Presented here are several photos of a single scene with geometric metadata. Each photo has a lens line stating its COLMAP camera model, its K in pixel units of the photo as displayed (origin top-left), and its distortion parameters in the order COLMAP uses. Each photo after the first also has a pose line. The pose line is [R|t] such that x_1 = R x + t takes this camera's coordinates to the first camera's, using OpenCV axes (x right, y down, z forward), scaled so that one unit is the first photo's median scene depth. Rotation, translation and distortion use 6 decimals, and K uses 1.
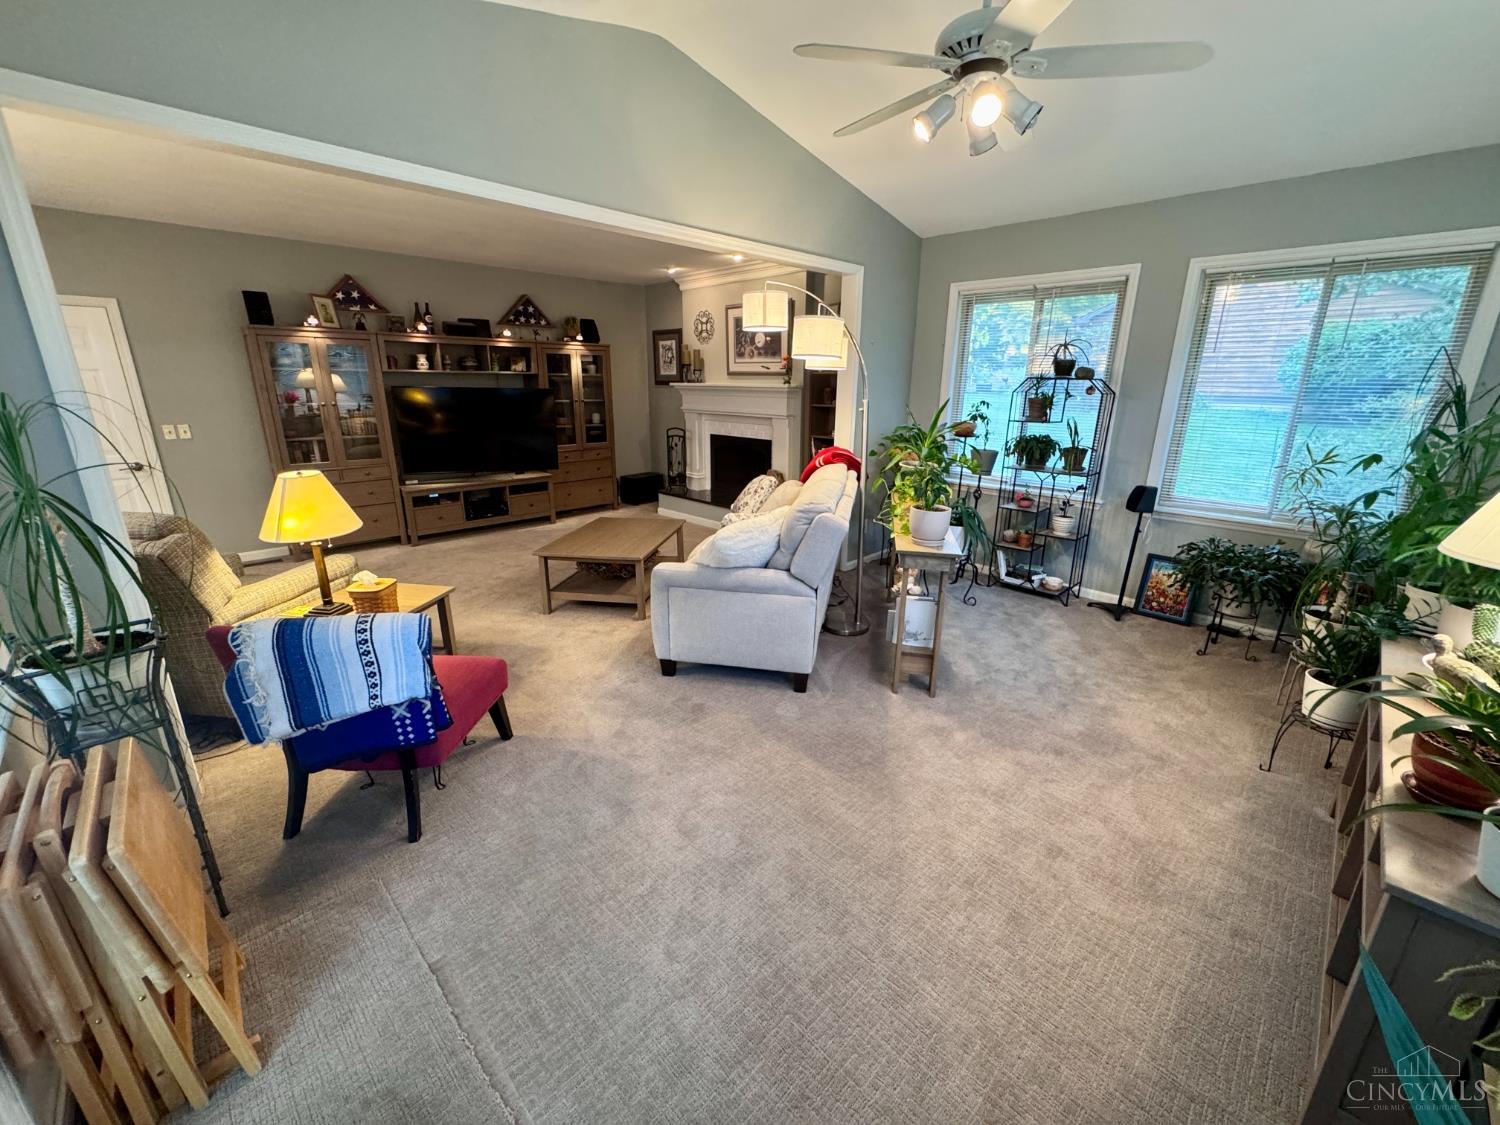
lens RADIAL K [[600.3, 0, 749.0], [0, 600.3, 558.5], [0, 0, 1]] dist [-0.000758, -0.000422]
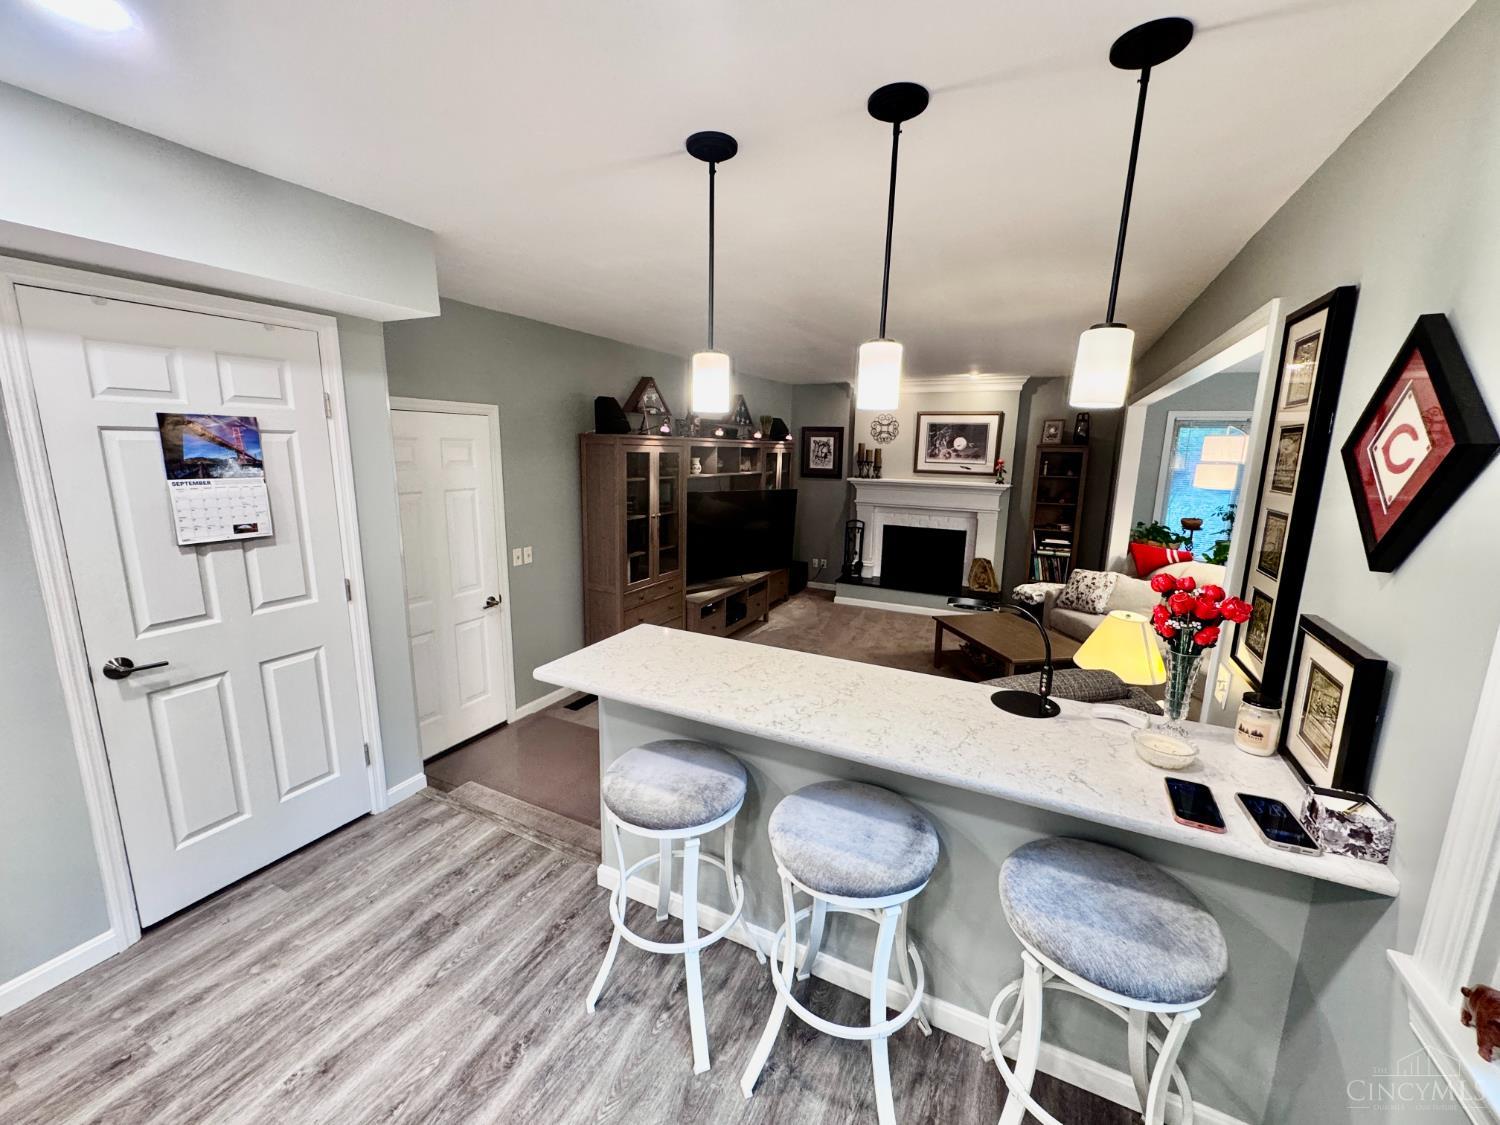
lens RADIAL K [[600.3, 0, 749.0], [0, 600.3, 558.5], [0, 0, 1]] dist [-0.000758, -0.000422]
pose [[0.945416, -0.050013, 0.322004, -0.663975], [0.081602, 0.993003, -0.085354, -0.079453], [-0.315482, 0.106972, 0.942883, 0.079014]]
